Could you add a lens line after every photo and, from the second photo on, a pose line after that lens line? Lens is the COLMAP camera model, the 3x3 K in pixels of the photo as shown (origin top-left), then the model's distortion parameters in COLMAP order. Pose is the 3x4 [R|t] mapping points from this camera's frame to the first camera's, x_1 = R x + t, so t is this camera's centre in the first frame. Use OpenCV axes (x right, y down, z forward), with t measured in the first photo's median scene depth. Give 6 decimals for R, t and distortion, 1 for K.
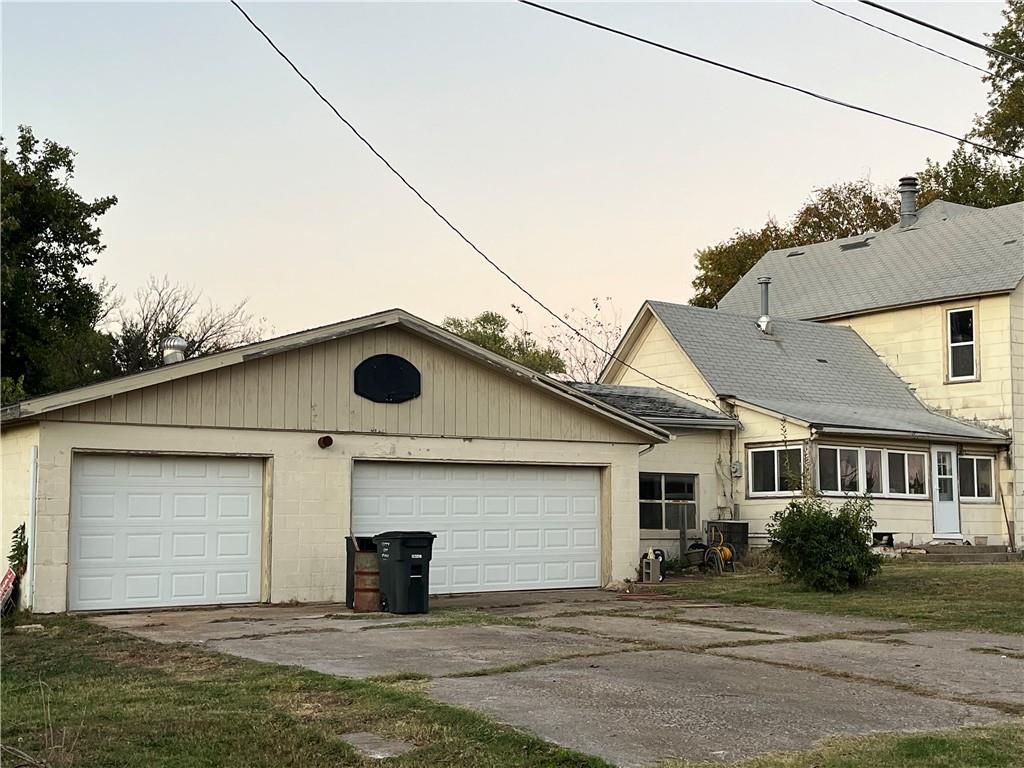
lens RADIAL K [[1343.7, 0, 512.7], [0, 1343.7, 379.6], [0, 0, 1]] dist [0.070532, 0.000000]
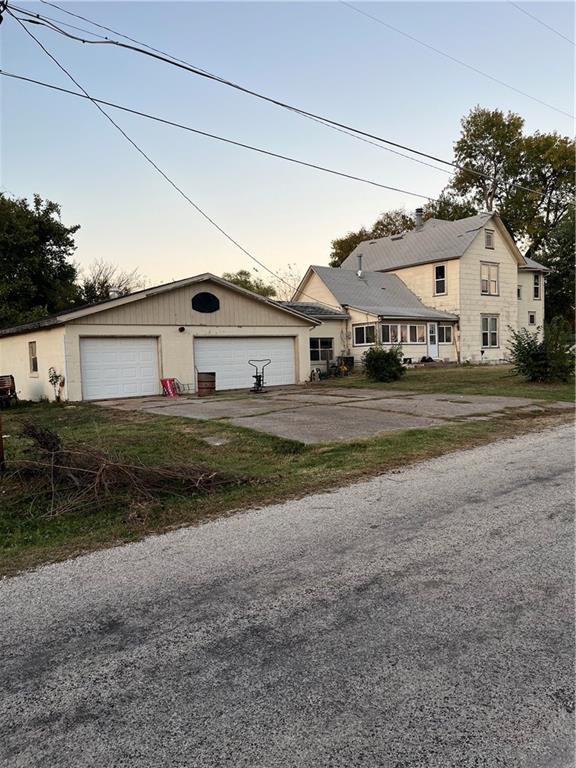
lens RADIAL K [[585.5, 0, 285.8], [0, 585.5, 384.1], [0, 0, 1]] dist [0.053904, -0.009783]
pose [[0.997949, -0.038782, 0.050927, -0.006301], [0.031012, 0.988892, 0.145362, -0.003583], [-0.055998, -0.143485, 0.988067, -0.060523]]
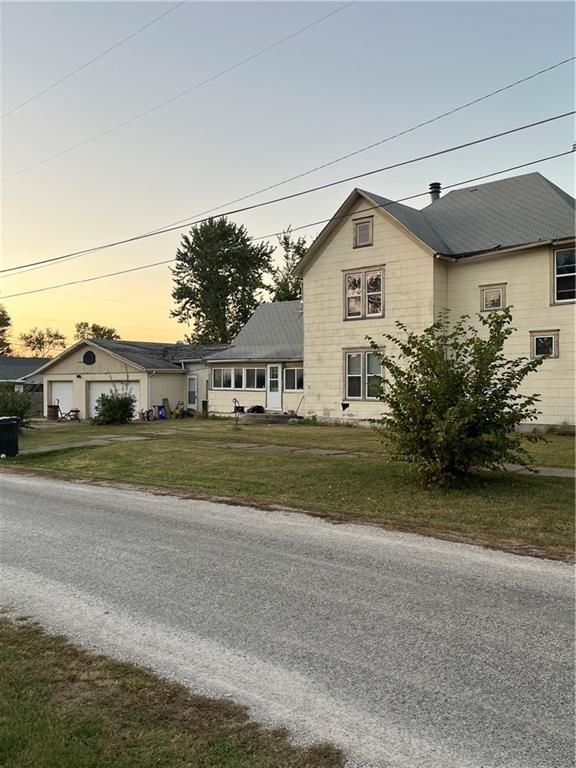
lens RADIAL K [[671.9, 0, 288.9], [0, 671.9, 383.8], [0, 0, 1]] dist [0.003265, -0.000604]
pose [[0.231346, -0.009307, -0.972827, 1.339342], [0.091159, 0.995762, 0.012152, 0.072016], [0.968591, -0.091493, 0.231214, 0.840235]]
